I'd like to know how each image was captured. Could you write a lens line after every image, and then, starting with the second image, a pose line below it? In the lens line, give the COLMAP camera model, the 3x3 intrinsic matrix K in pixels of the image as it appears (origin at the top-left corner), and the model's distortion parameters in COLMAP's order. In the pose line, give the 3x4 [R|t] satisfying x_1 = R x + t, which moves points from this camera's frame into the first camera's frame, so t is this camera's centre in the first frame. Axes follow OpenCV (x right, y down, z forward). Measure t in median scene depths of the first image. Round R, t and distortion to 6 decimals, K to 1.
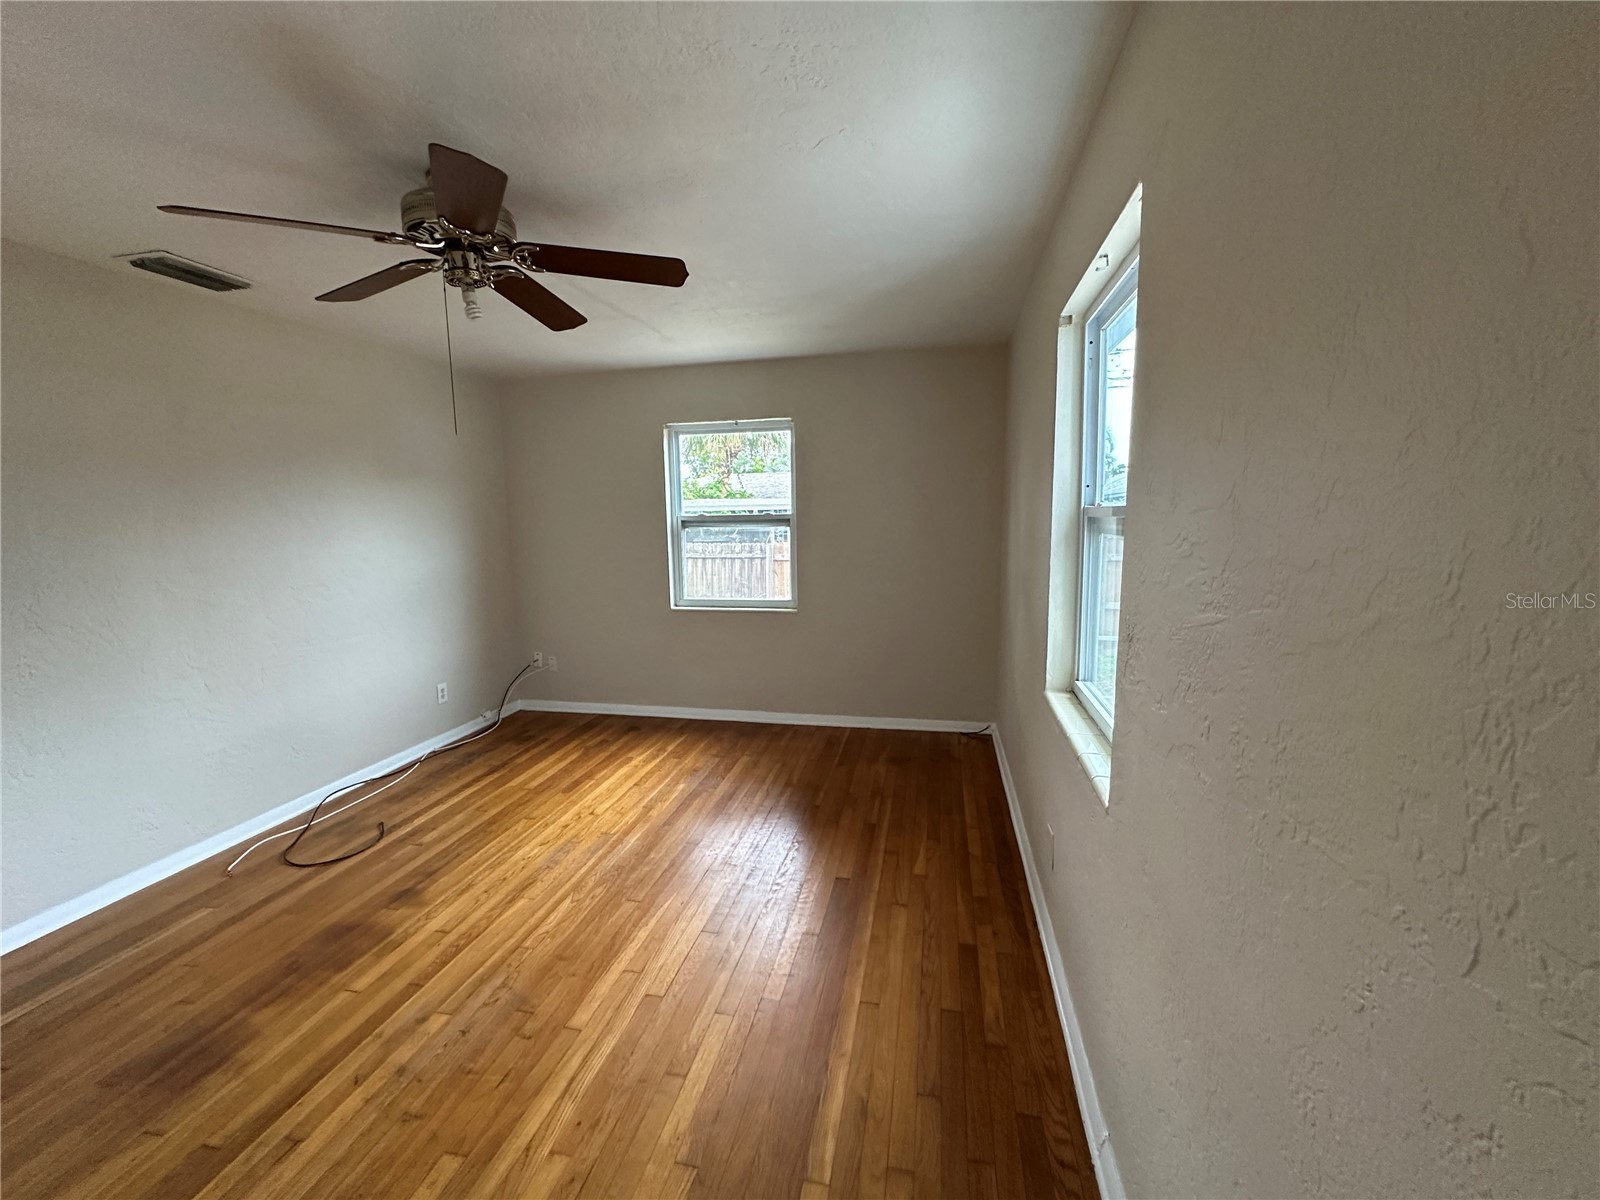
lens RADIAL K [[637.2, 0, 794.0], [0, 637.2, 604.1], [0, 0, 1]] dist [-0.002931, 0.000013]
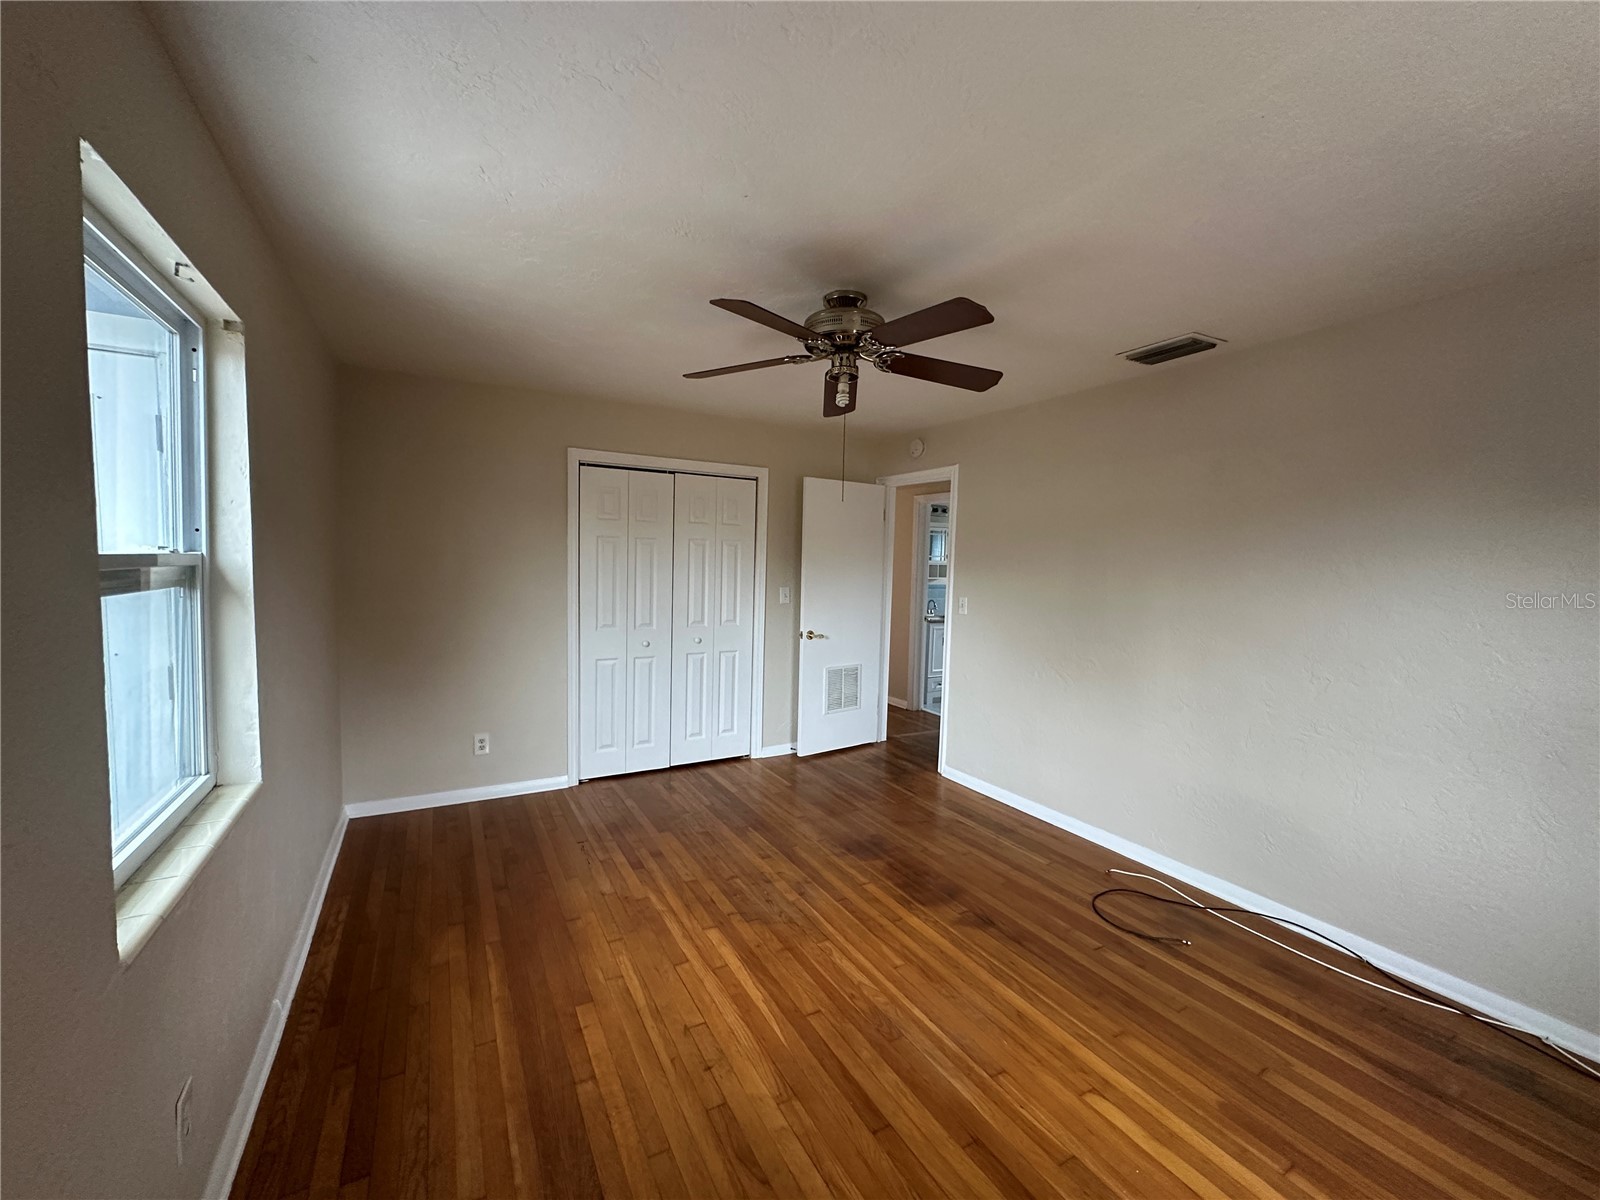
lens RADIAL K [[637.2, 0, 794.9], [0, 637.2, 590.4], [0, 0, 1]] dist [-0.002931, 0.000013]
pose [[-0.741161, 0.032156, -0.670557, 0.266256], [-0.103160, 0.981533, 0.161091, -0.187607], [0.663354, 0.188569, -0.724157, 1.251269]]
